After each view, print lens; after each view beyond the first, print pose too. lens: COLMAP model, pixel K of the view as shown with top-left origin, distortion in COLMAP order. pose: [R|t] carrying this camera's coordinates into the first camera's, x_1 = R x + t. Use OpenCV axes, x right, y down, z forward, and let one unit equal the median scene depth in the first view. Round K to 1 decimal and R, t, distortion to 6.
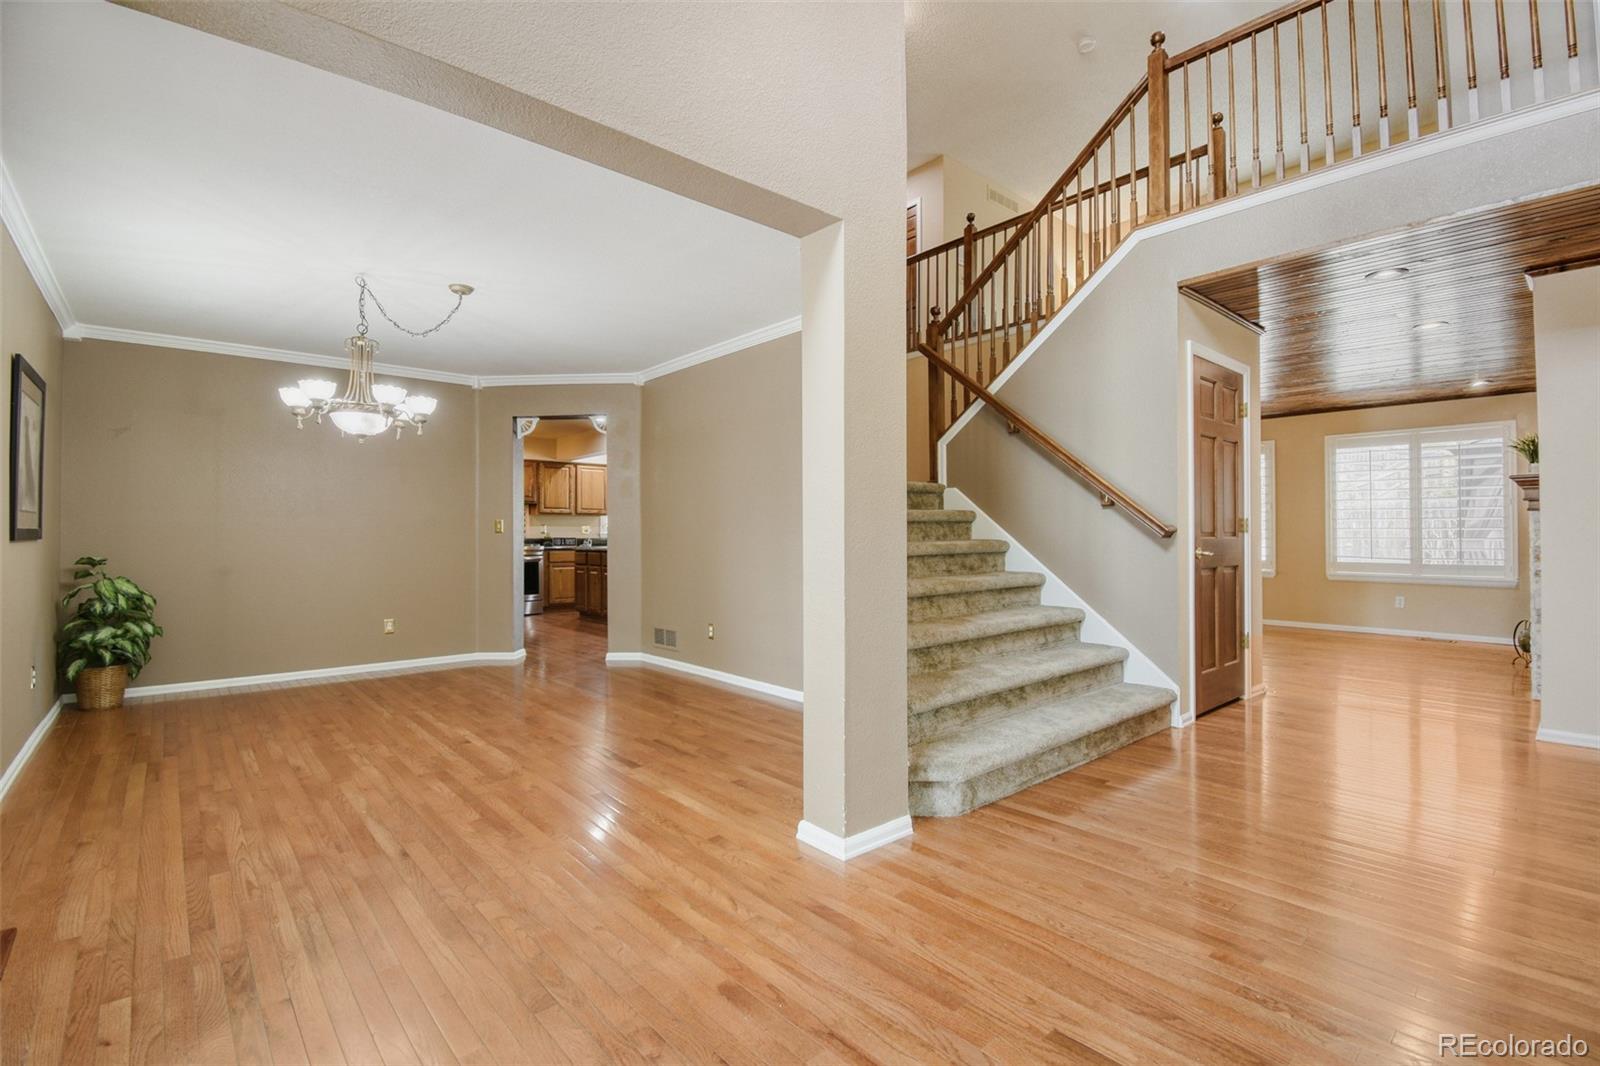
lens RADIAL K [[707.0, 0, 806.9], [0, 707.0, 530.2], [0, 0, 1]] dist [-0.000567, -0.001366]
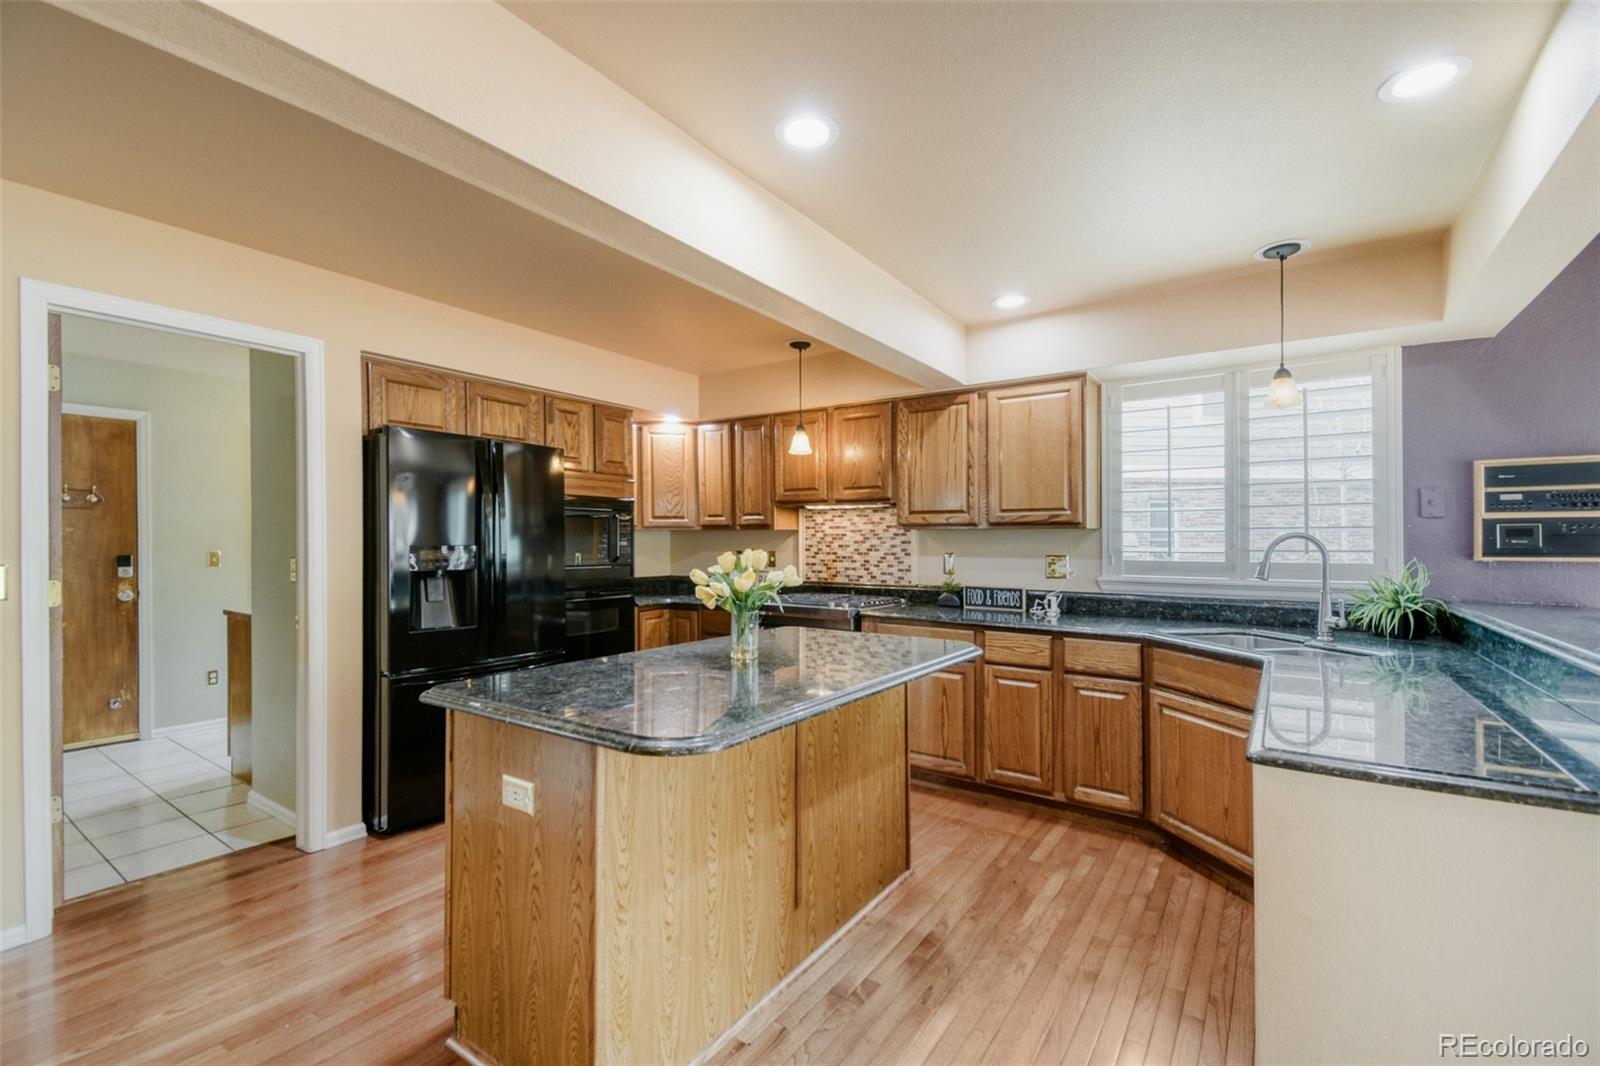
lens RADIAL K [[707.0, 0, 791.7], [0, 707.0, 548.6], [0, 0, 1]] dist [-0.000567, -0.001366]
pose [[0.221973, 0.014935, -0.974938, 0.011277], [-0.001078, 0.999886, 0.015072, -0.016792], [0.975052, -0.002295, 0.221964, 0.826914]]
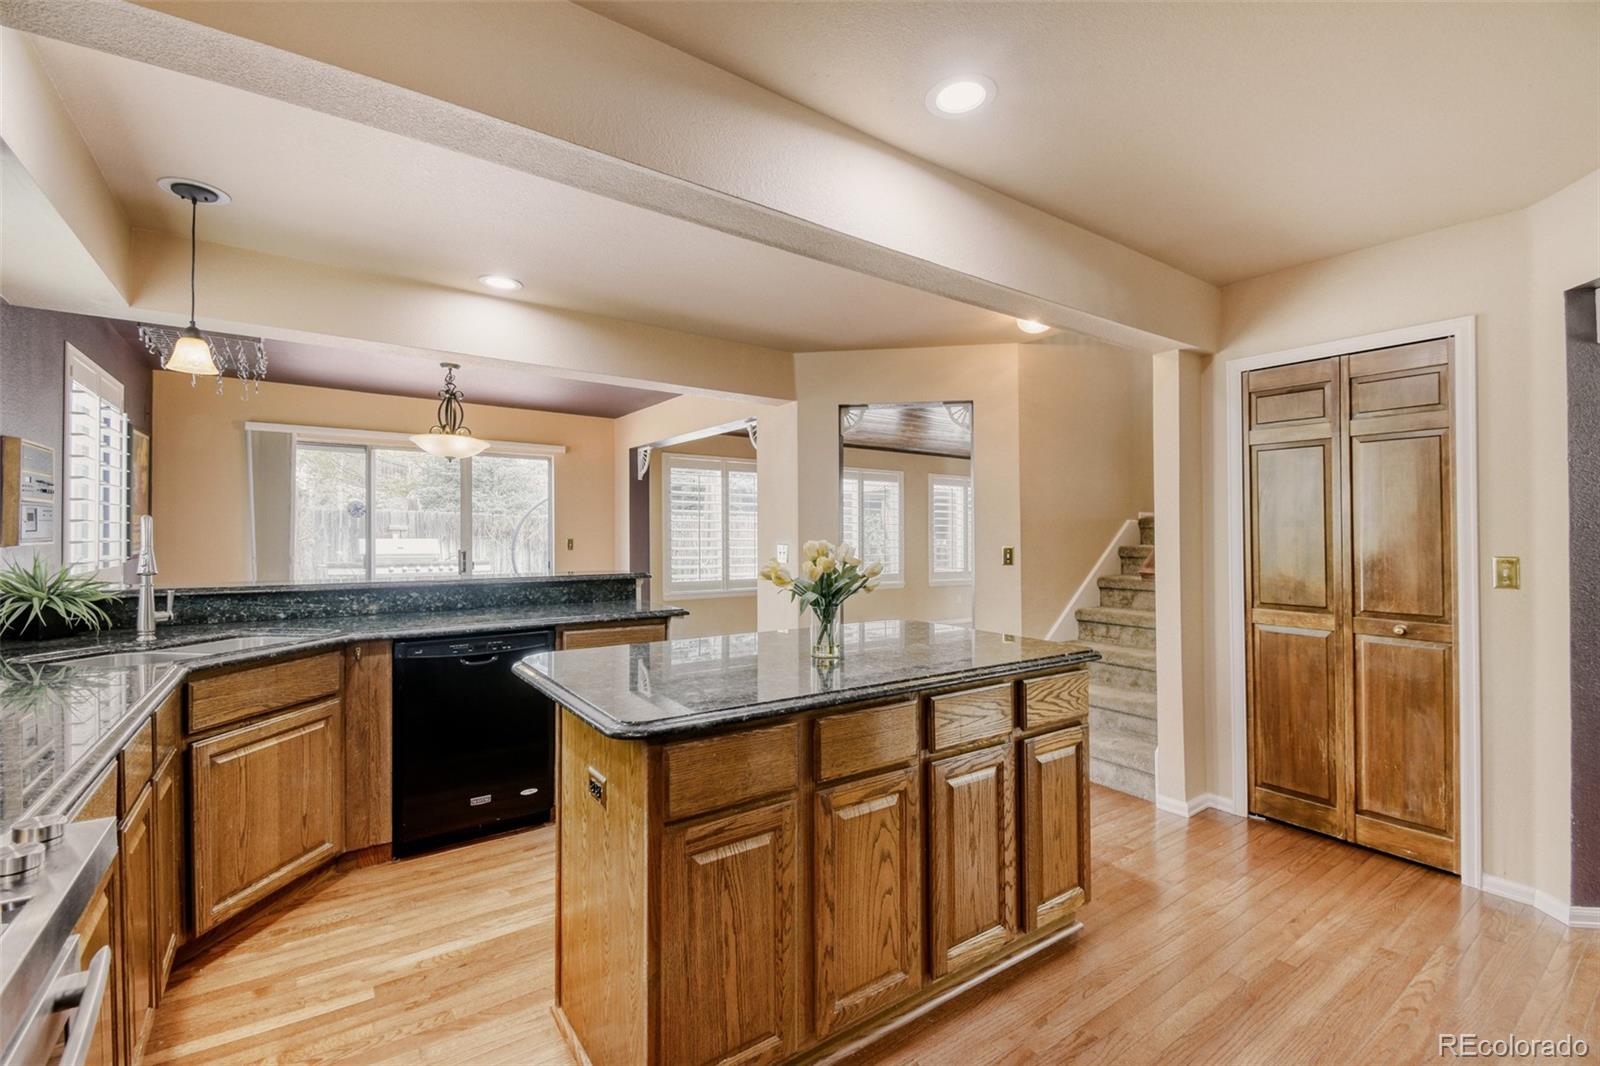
lens RADIAL K [[707.0, 0, 804.8], [0, 707.0, 523.4], [0, 0, 1]] dist [-0.000567, -0.001366]
pose [[0.108020, 0.019851, 0.993951, -0.426592], [-0.007103, 0.999791, -0.019196, -0.013278], [-0.994123, -0.004986, 0.108138, 0.846368]]
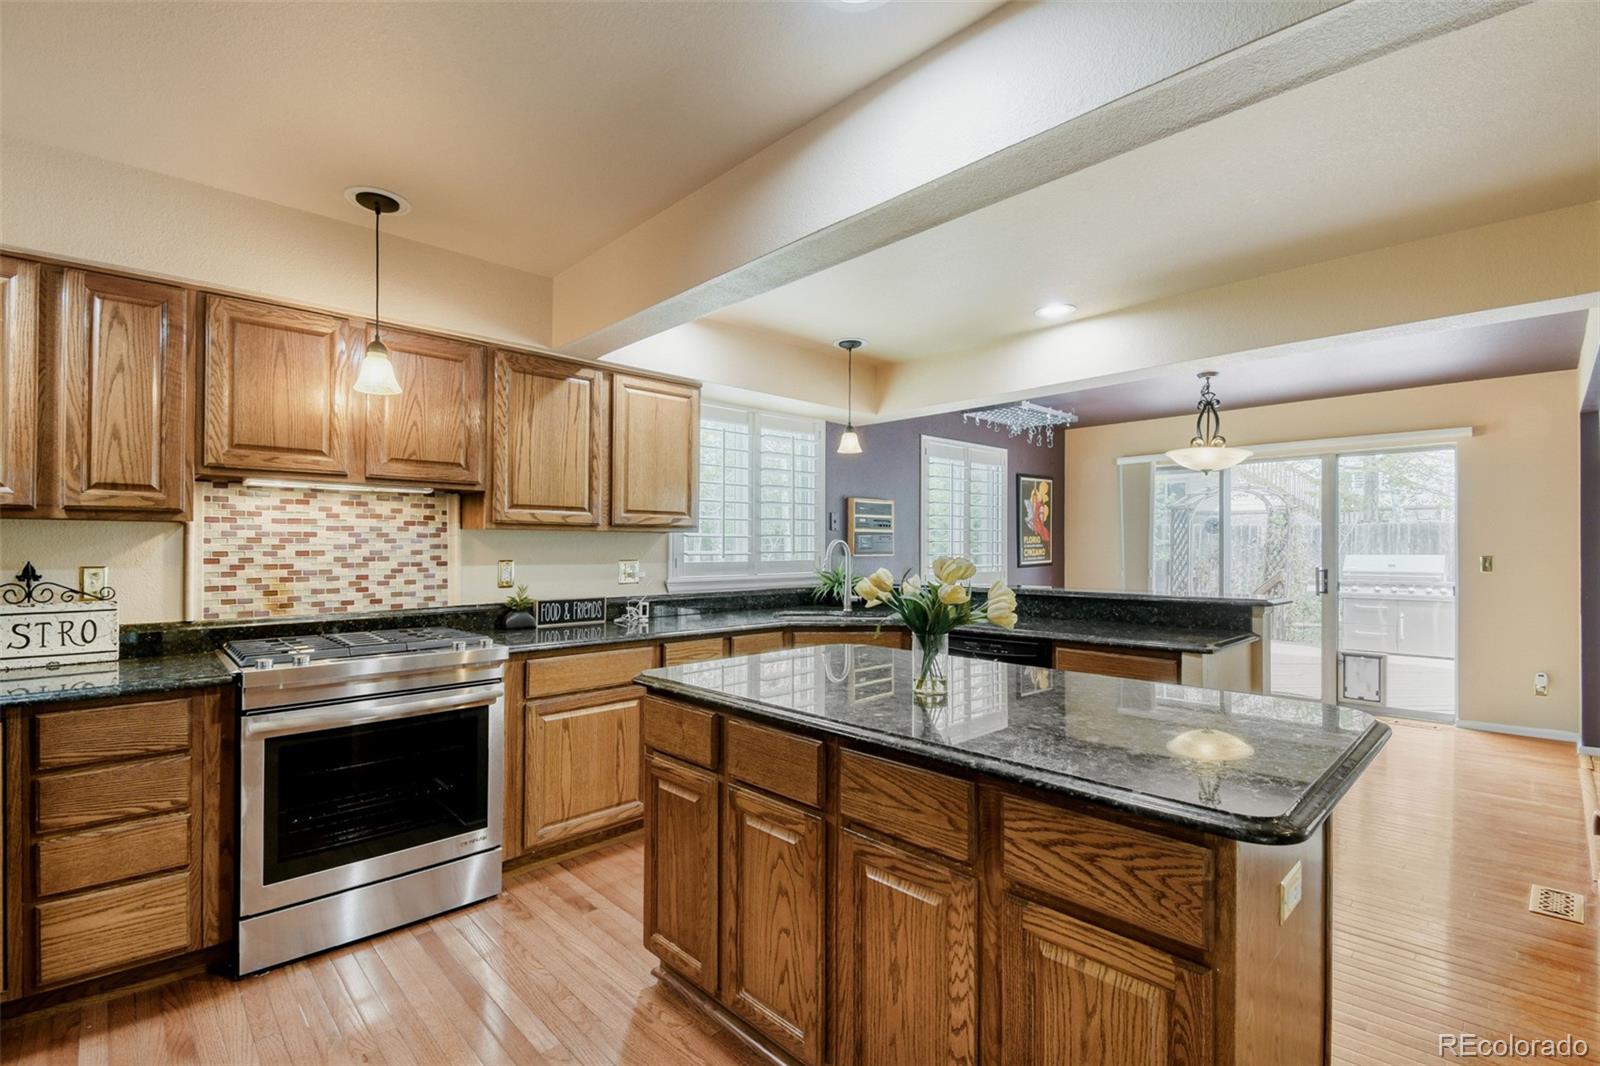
lens RADIAL K [[707.0, 0, 807.2], [0, 707.0, 542.4], [0, 0, 1]] dist [-0.000567, -0.001366]
pose [[0.999032, 0.003893, 0.043805, -0.253633], [-0.003705, 0.999984, -0.004389, -0.015183], [-0.043822, 0.004222, 0.999030, 0.682007]]
